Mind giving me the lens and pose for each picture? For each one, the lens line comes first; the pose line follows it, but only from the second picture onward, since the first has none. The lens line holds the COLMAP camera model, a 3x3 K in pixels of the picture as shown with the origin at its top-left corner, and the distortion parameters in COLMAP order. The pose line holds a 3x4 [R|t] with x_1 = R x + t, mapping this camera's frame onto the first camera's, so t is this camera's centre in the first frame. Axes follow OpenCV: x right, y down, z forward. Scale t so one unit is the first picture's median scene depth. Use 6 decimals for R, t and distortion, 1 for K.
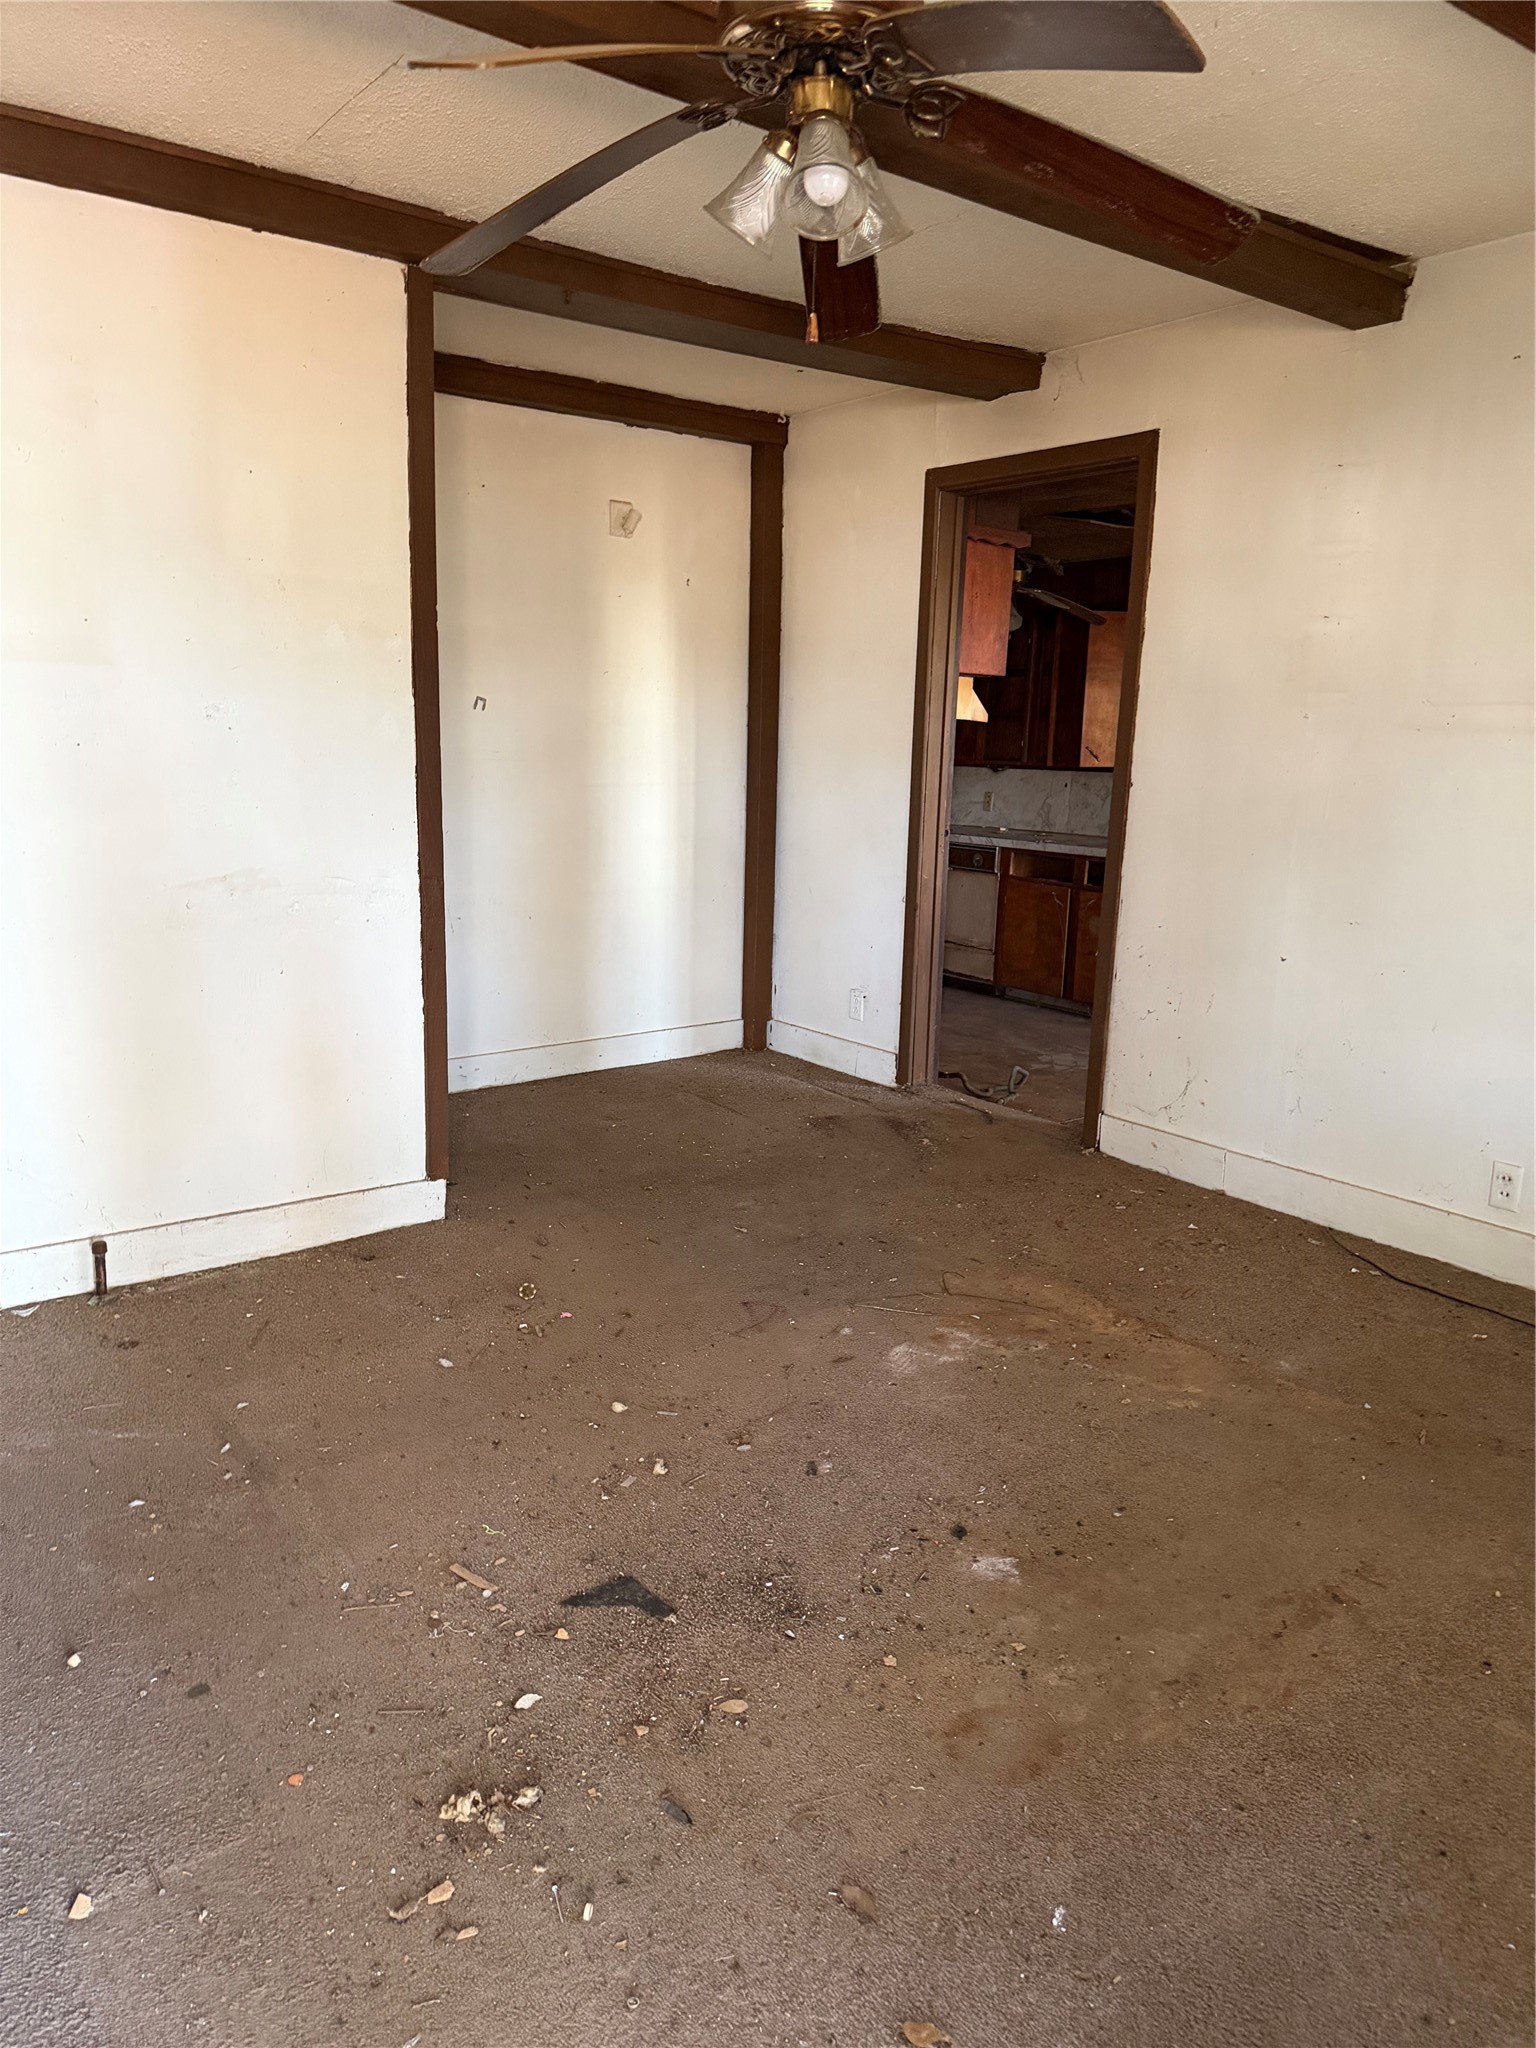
lens RADIAL K [[1411.6, 0, 798.7], [0, 1411.6, 1075.8], [0, 0, 1]] dist [-0.000014, -0.004100]
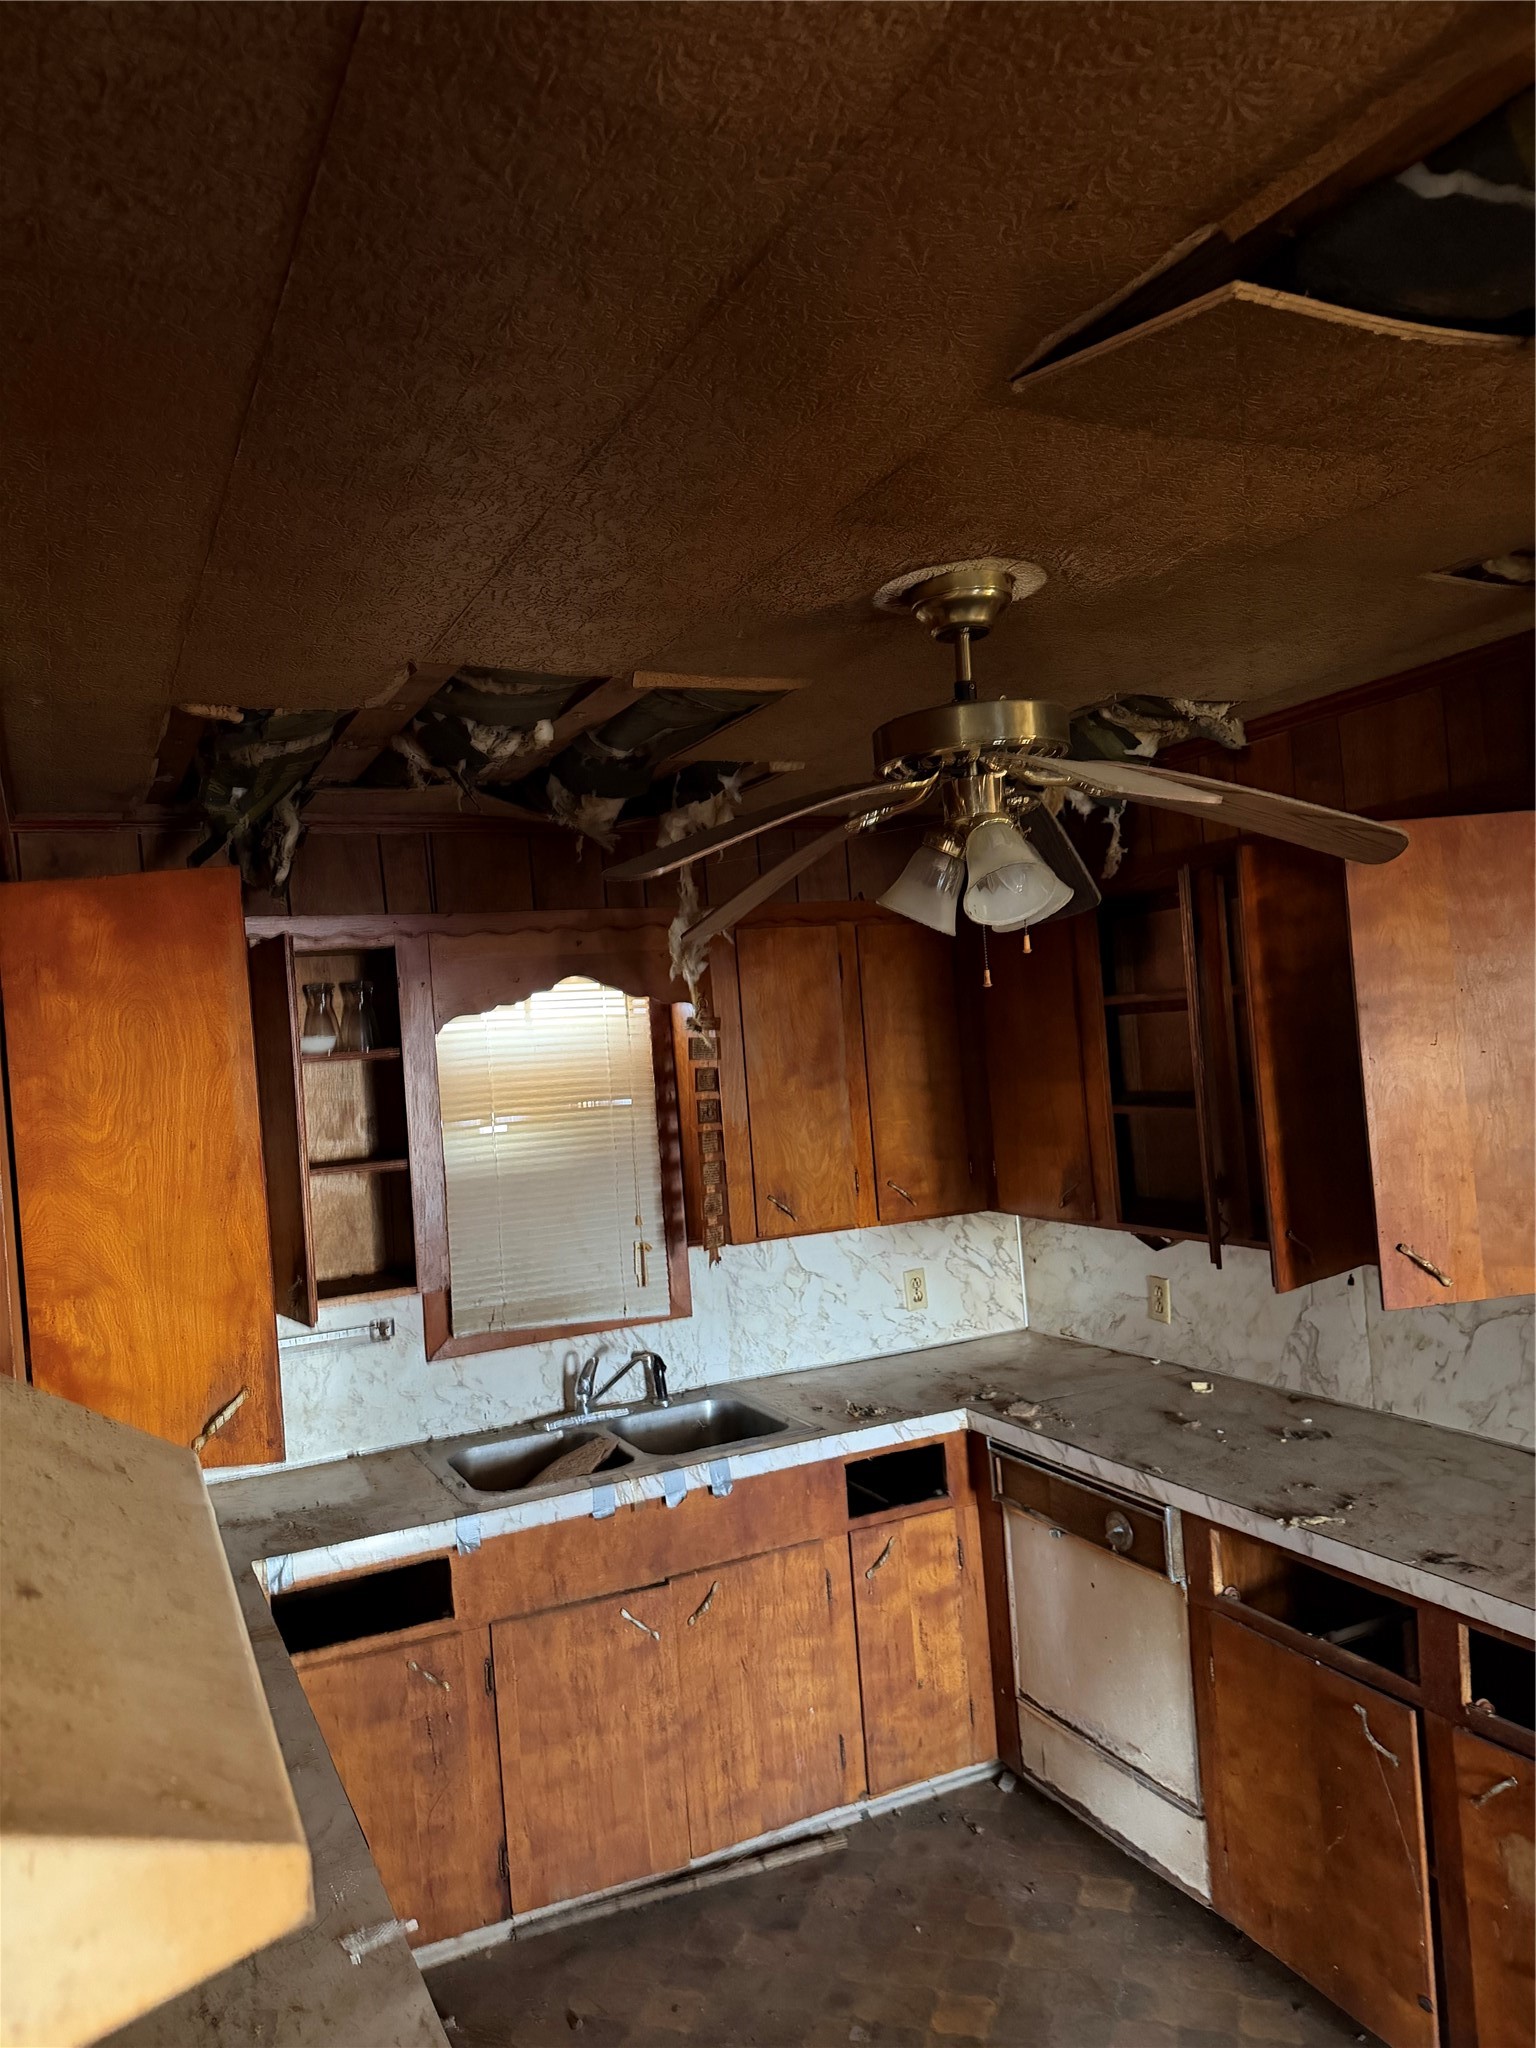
lens RADIAL K [[1430.0, 0, 768.0], [0, 1430.0, 1024.0], [0, 0, 1]] dist [0.050339, -0.093072]
pose [[0.972631, -0.111260, -0.203984, 0.132545], [0.060246, 0.968637, -0.241067, -0.200942], [0.224407, 0.222180, 0.948830, 0.626835]]
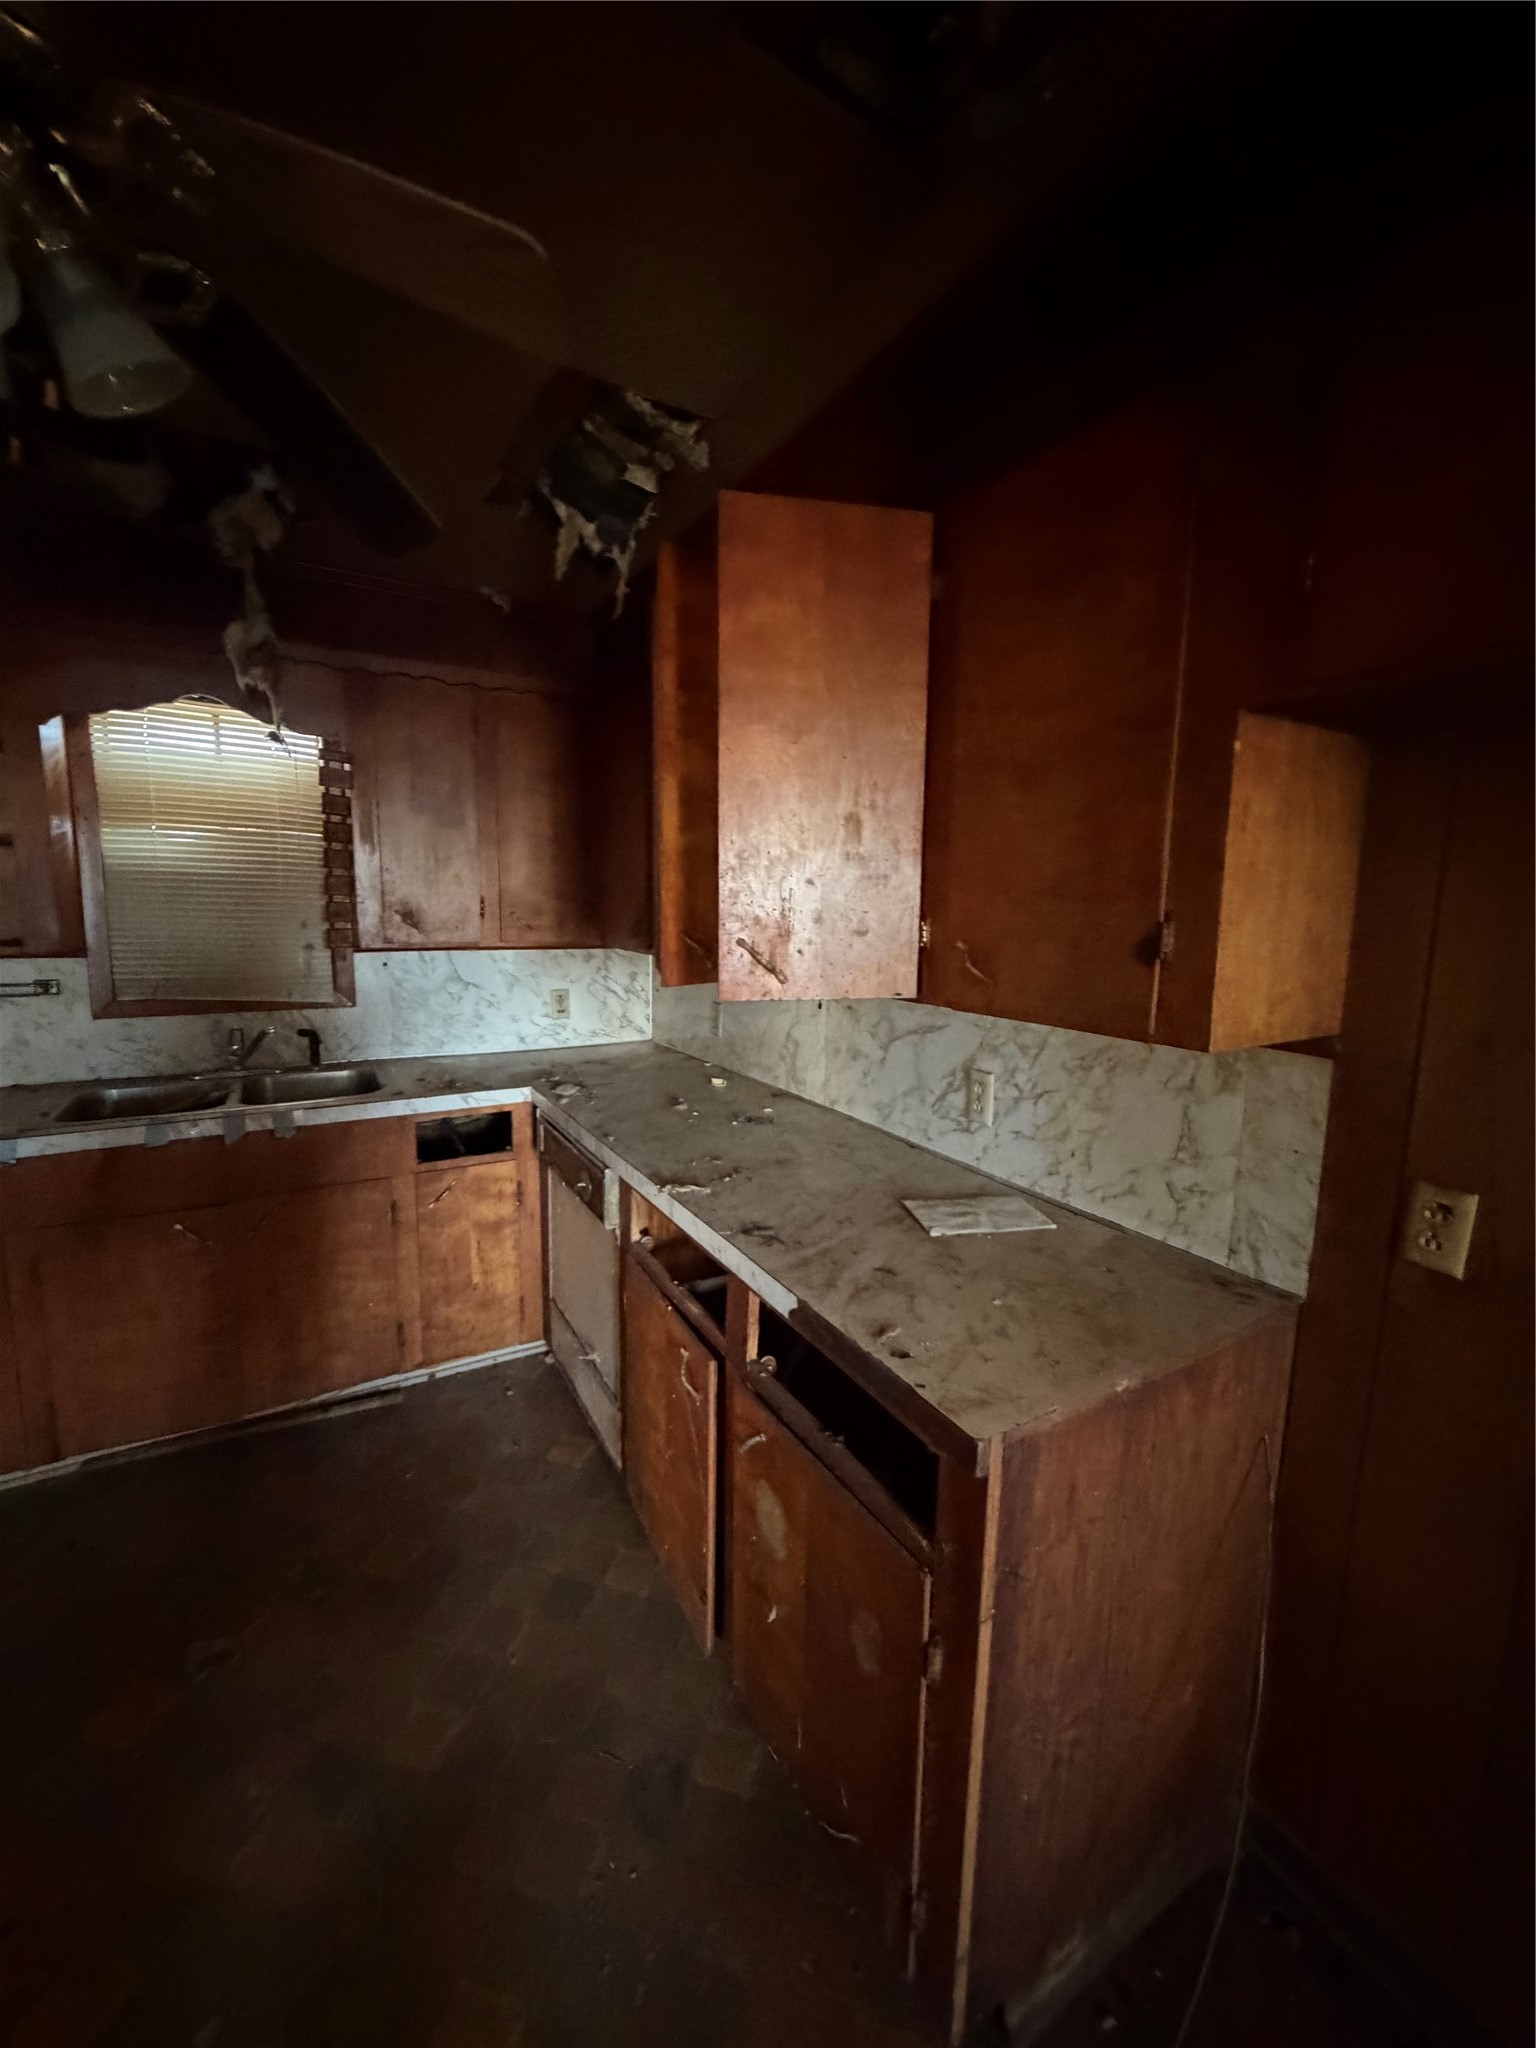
lens RADIAL K [[815.9, 0, 769.6], [0, 815.9, 1018.7], [0, 0, 1]] dist [0.000986, 0.000101]
pose [[0.992473, -0.001208, -0.122456, 0.218873], [-0.009397, 0.996252, -0.085987, -0.189076], [0.122101, 0.086491, 0.988742, 0.776118]]
